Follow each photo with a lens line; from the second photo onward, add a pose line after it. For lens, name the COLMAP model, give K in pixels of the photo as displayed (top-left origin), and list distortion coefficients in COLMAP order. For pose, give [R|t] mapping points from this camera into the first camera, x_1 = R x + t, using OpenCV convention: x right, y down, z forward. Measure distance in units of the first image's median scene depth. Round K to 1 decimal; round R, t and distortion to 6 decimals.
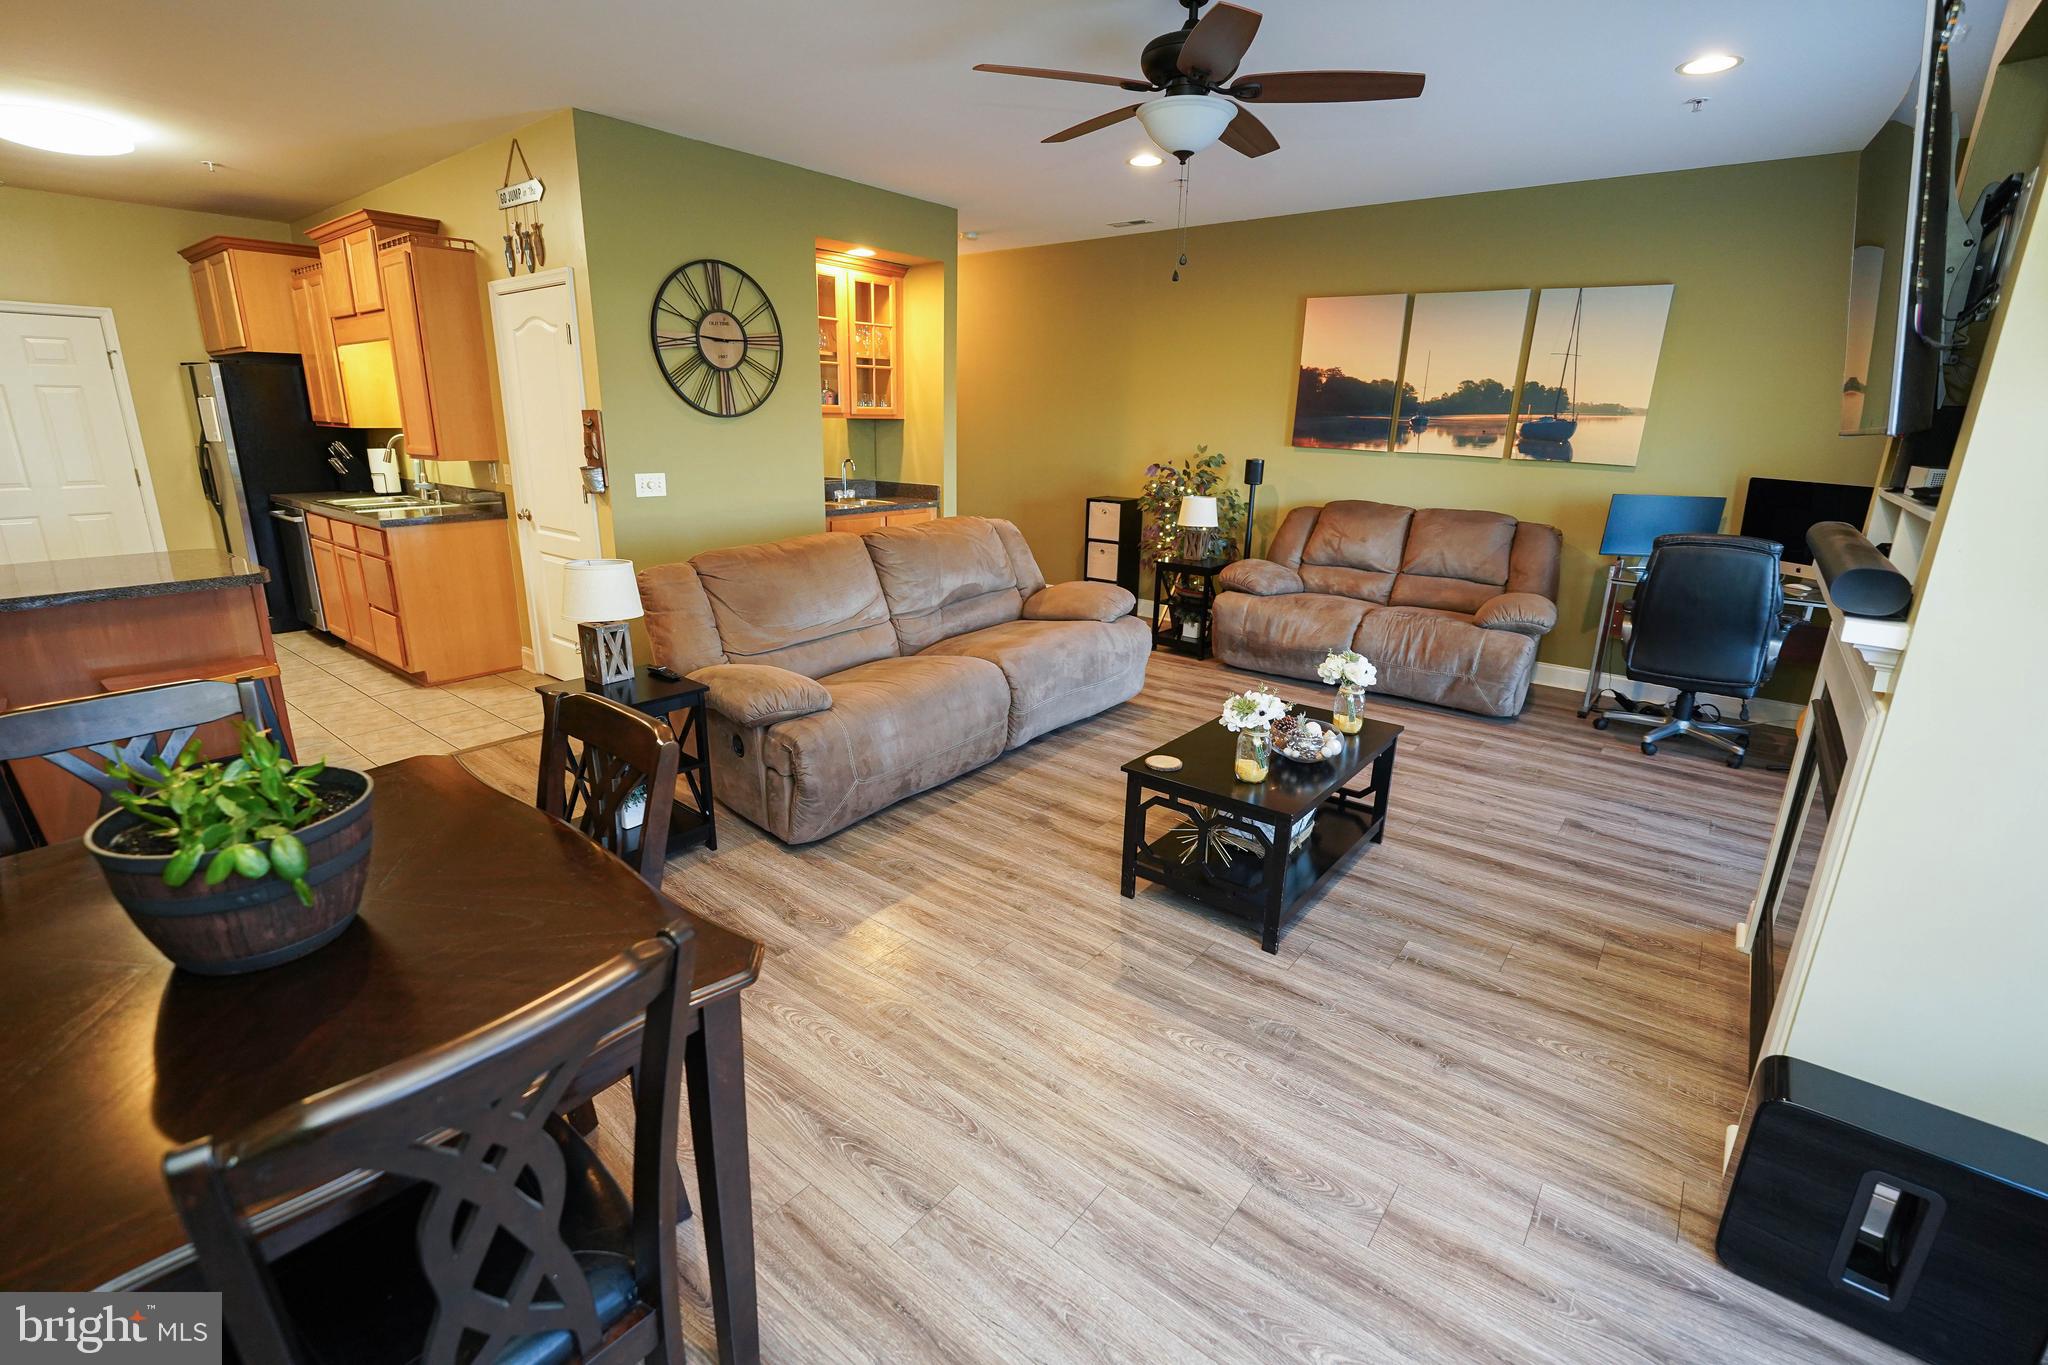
lens RADIAL K [[904.3, 0, 1005.0], [0, 904.3, 679.9], [0, 0, 1]] dist [-0.016767, 0.000492]
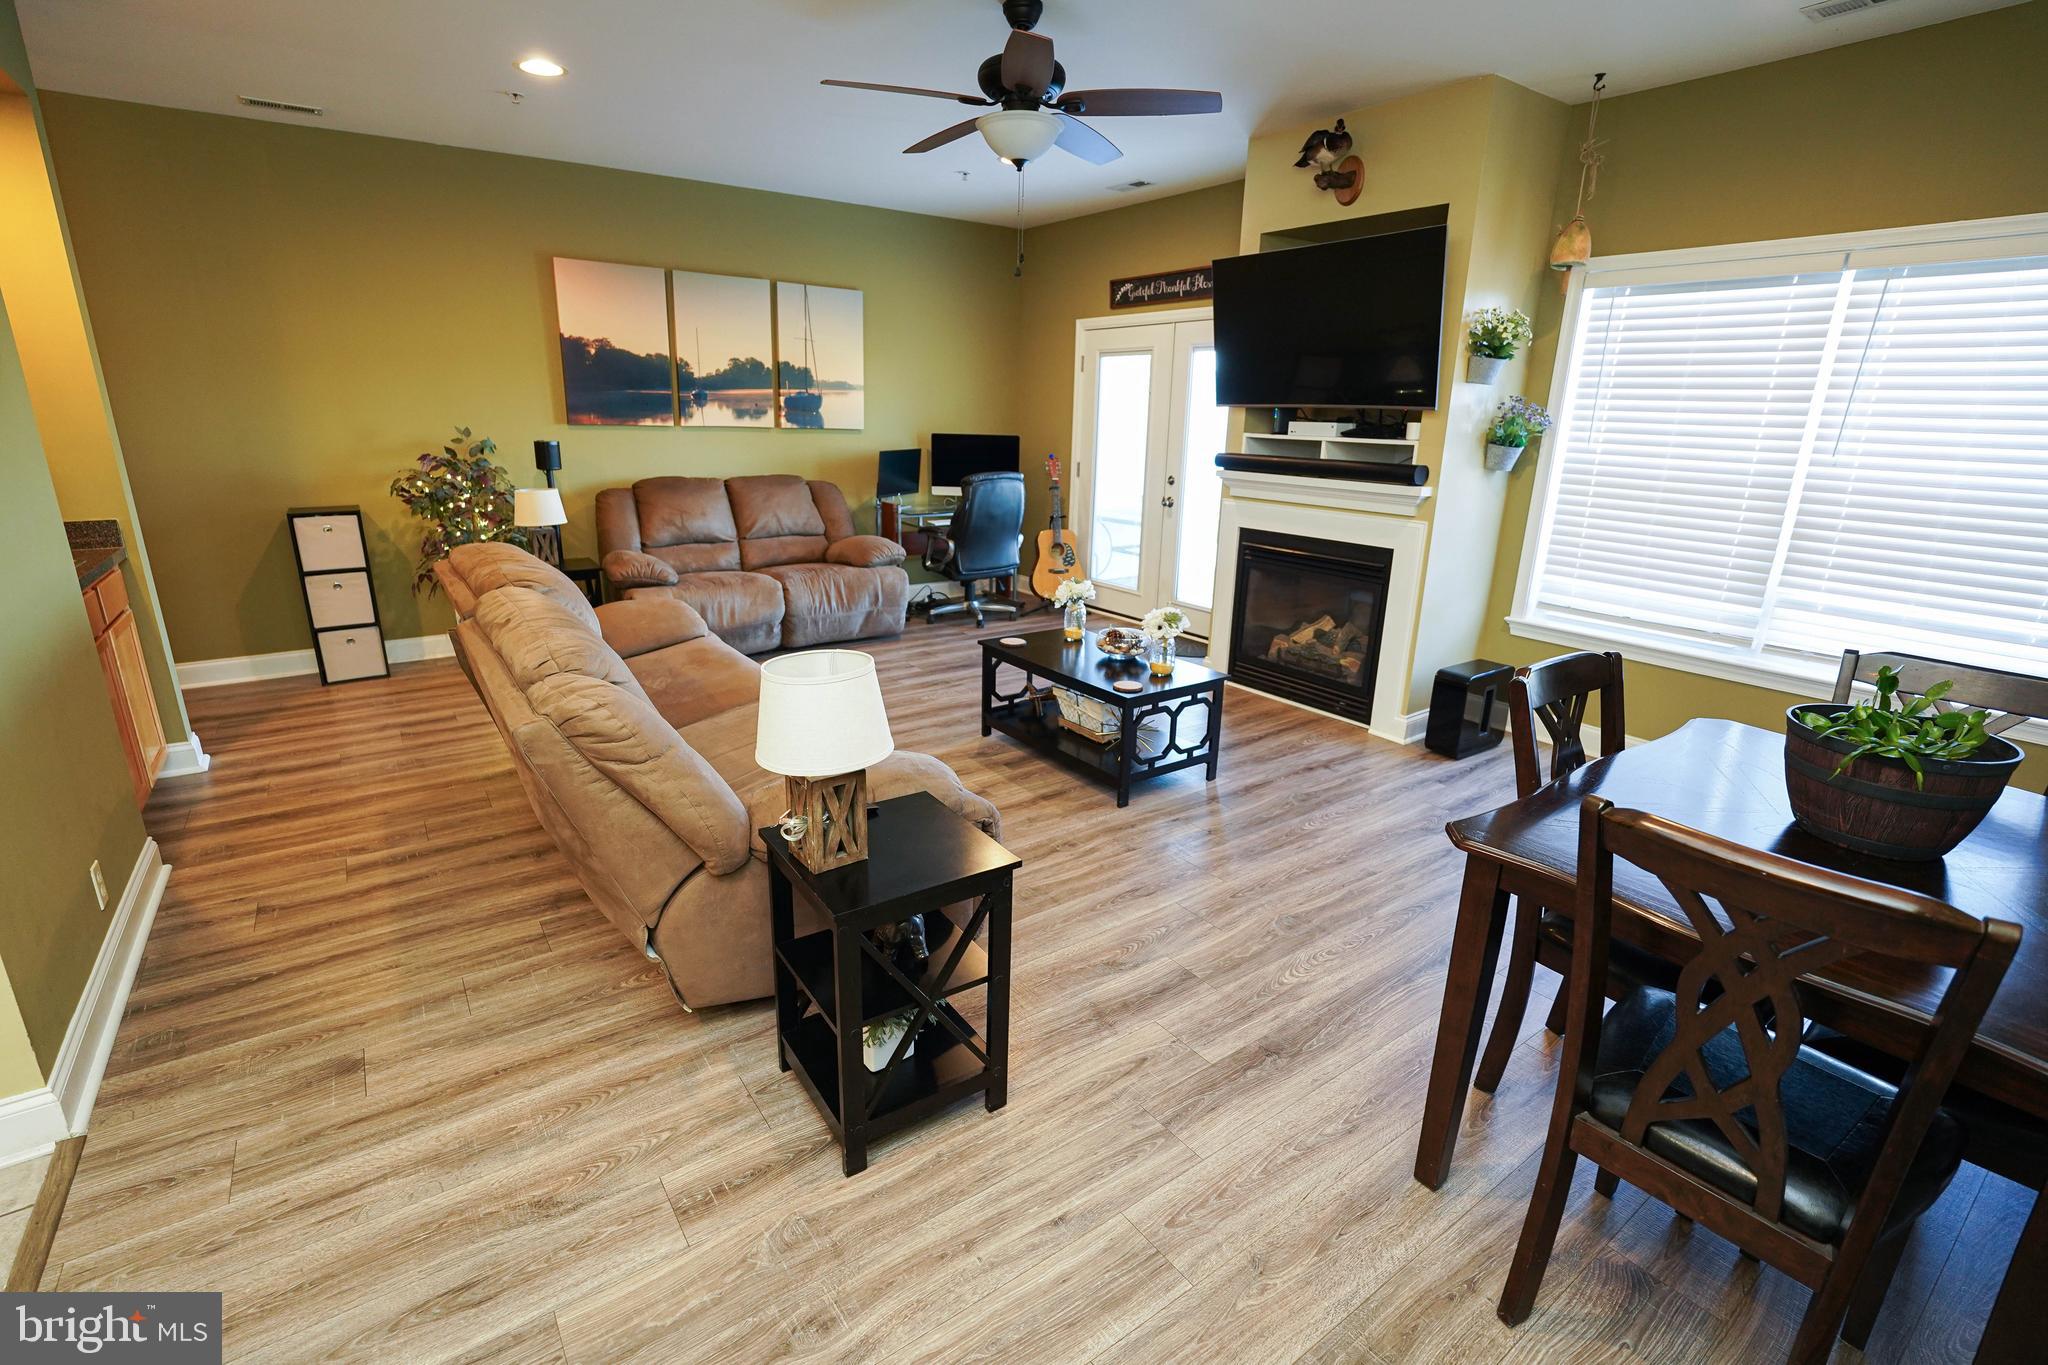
lens RADIAL K [[924.1, 0, 1005.9], [0, 924.1, 680.1], [0, 0, 1]] dist [-0.016014, 0.000192]
pose [[0.270126, -0.286477, 0.919219, -0.576963], [0.258400, 0.941256, 0.217410, -0.130736], [-0.927503, 0.178798, 0.328283, 0.422558]]
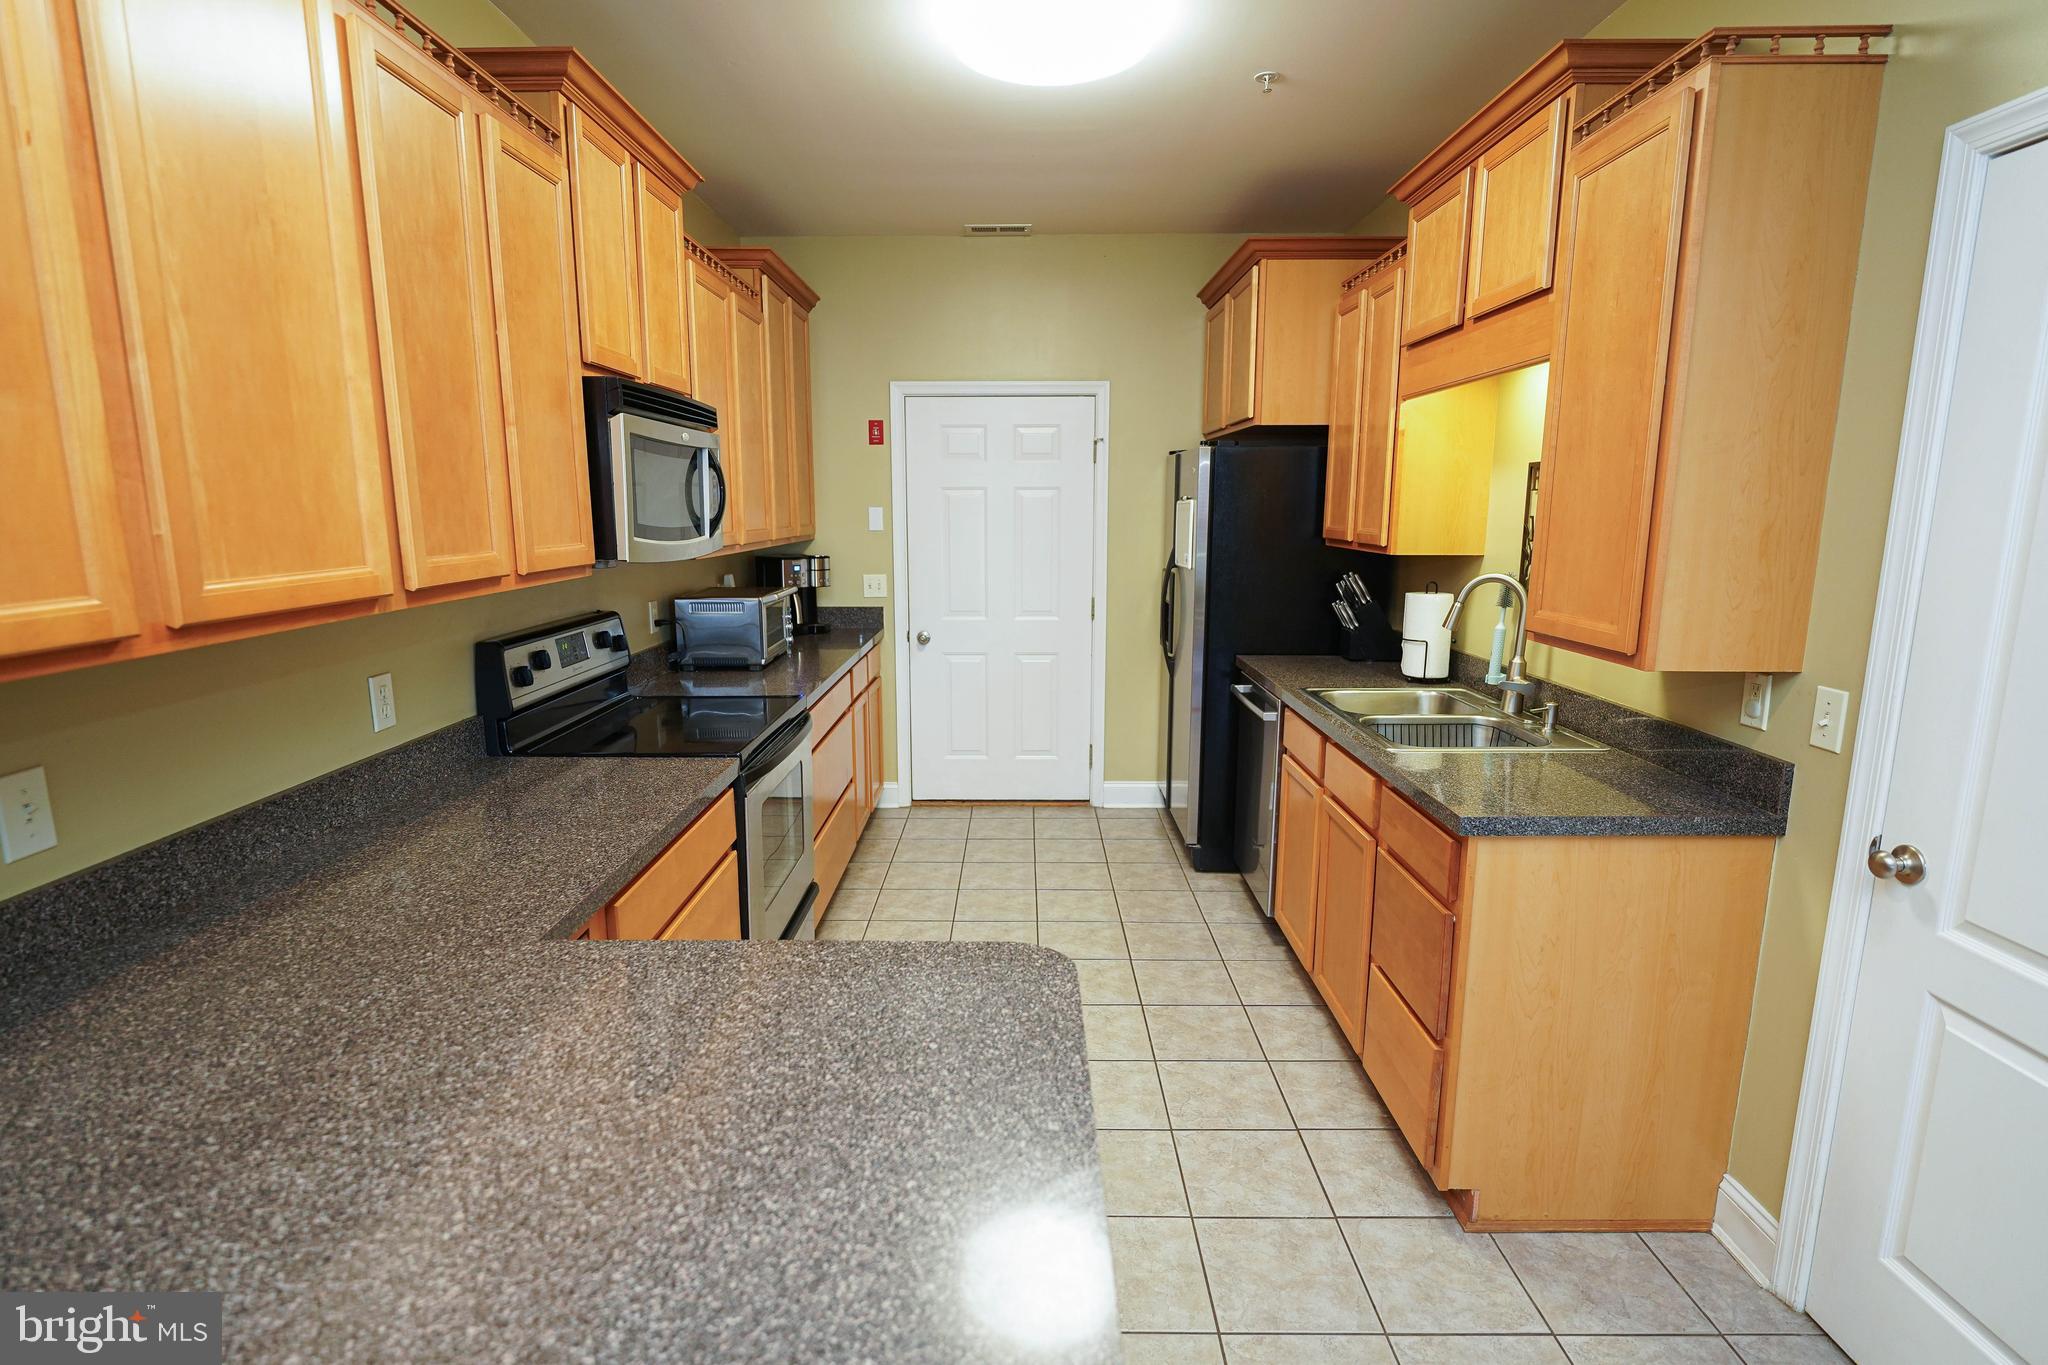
lens RADIAL K [[1006.0, 0, 1008.4], [0, 1006.0, 680.8], [0, 0, 1]] dist [-0.010762, 0.000158]
pose [[0.620410, 0.118121, -0.775331, -0.466335], [-0.207563, 0.978072, -0.017081, -0.176269], [0.756312, 0.171528, 0.631324, 0.546216]]
